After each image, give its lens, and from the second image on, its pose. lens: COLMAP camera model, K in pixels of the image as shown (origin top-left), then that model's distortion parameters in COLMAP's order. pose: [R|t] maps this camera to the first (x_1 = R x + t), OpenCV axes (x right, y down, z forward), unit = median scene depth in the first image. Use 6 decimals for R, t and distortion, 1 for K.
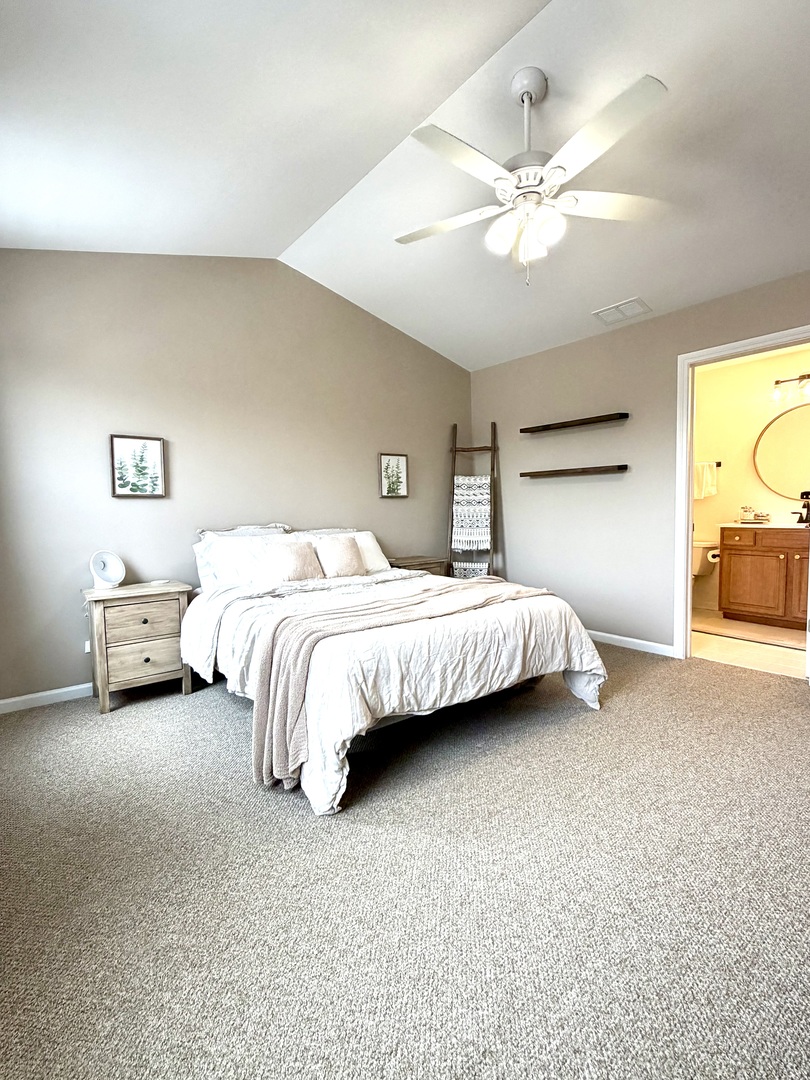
lens RADIAL K [[514.7, 0, 405.0], [0, 514.7, 540.0], [0, 0, 1]] dist [0.004149, 0.000793]
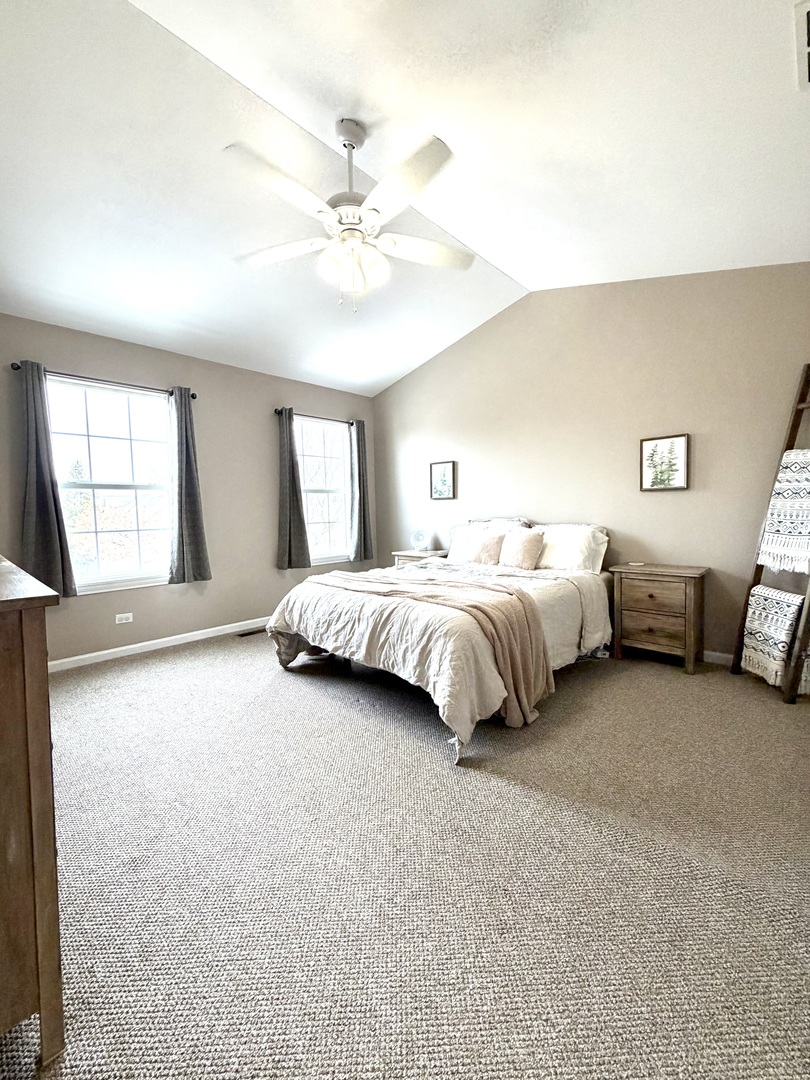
lens RADIAL K [[430.3, 0, 403.6], [0, 430.3, 536.8], [0, 0, 1]] dist [-0.000410, -0.000089]
pose [[0.126207, 0.078925, -0.988859, 0.698463], [-0.041260, 0.996385, 0.074259, -0.048231], [0.991146, 0.031428, 0.129007, 0.575285]]
